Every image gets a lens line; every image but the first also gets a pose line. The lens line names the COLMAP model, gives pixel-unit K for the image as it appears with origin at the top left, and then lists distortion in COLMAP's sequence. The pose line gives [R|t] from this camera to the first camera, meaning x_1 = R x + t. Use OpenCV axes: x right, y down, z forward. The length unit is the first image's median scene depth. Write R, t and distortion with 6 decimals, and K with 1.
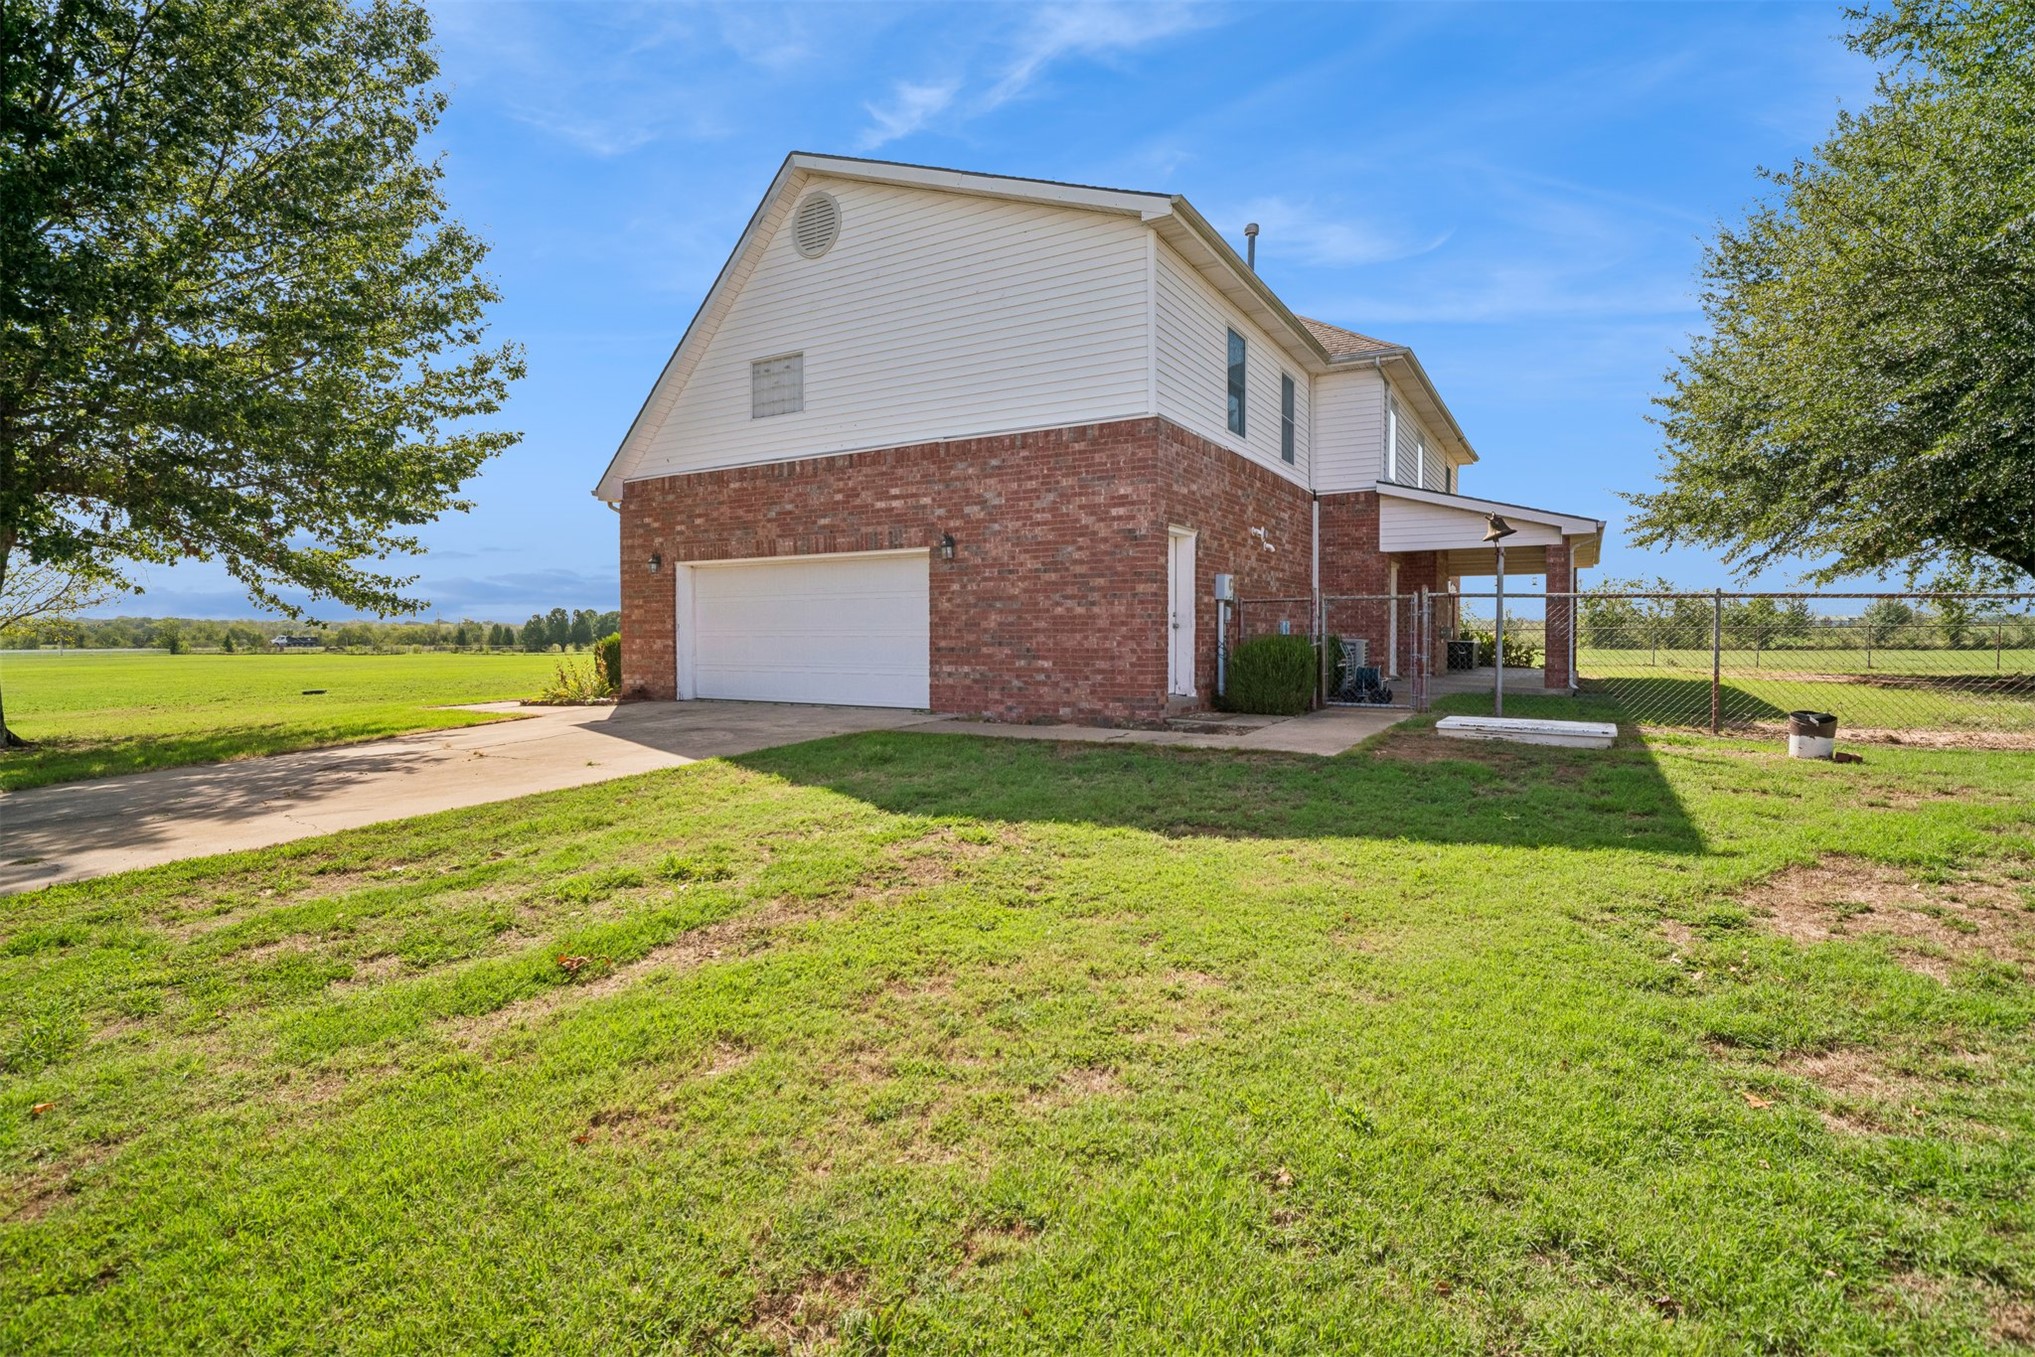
lens RADIAL K [[962.9, 0, 1019.2], [0, 962.9, 669.1], [0, 0, 1]] dist [0.002081, 0.000244]
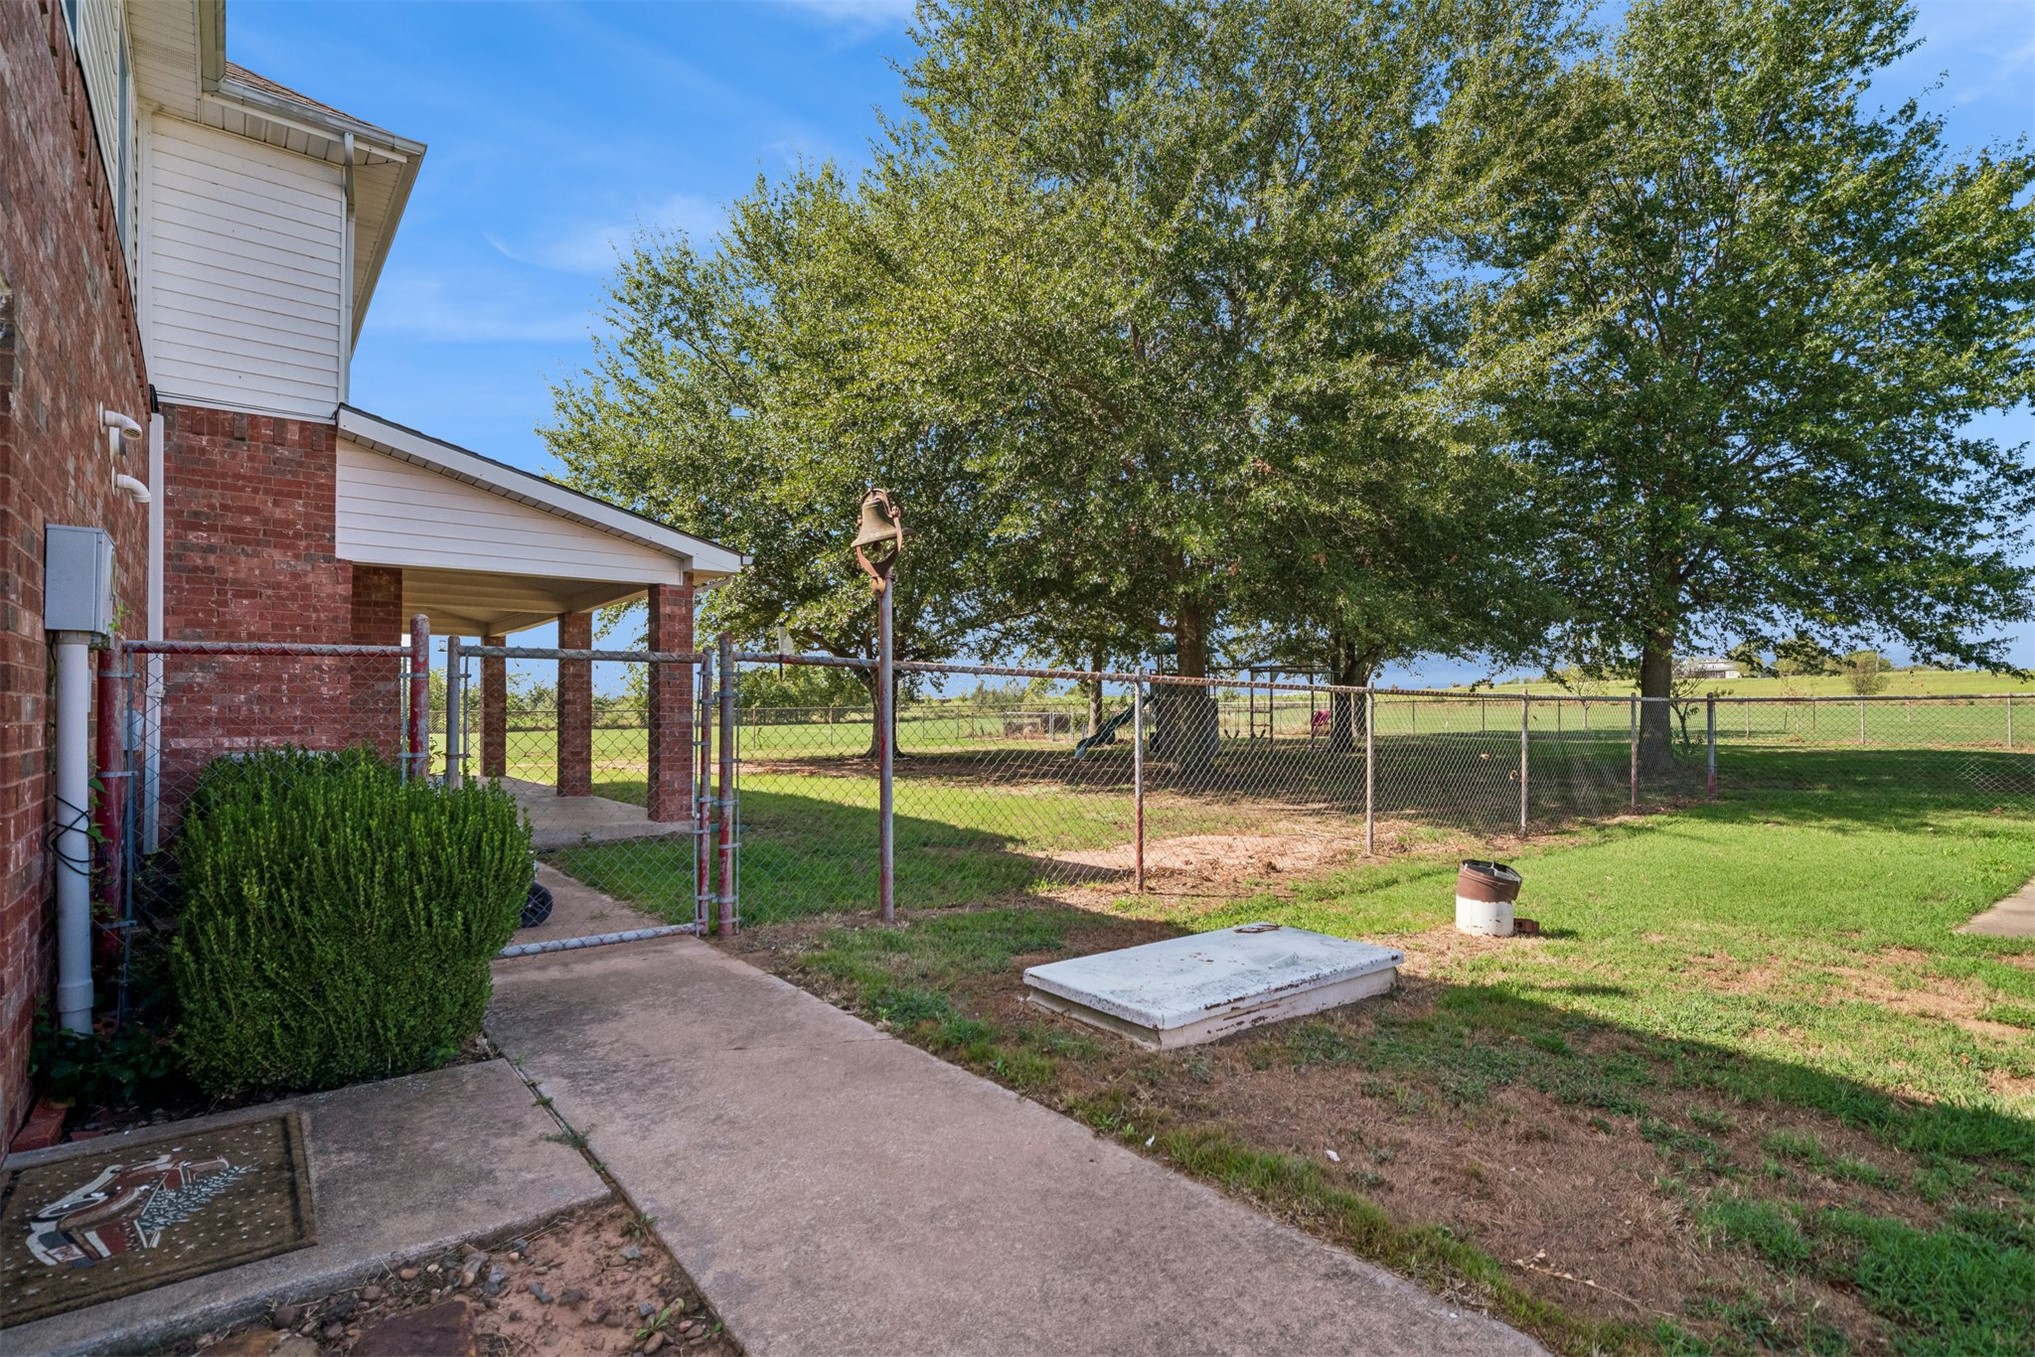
lens RADIAL K [[962.9, 0, 1014.6], [0, 962.9, 700.8], [0, 0, 1]] dist [0.002081, 0.000244]
pose [[0.337346, 0.006186, 0.941360, 0.047145], [0.035643, 0.999177, -0.019339, -0.032801], [-0.940706, 0.040077, 0.336848, 0.544320]]
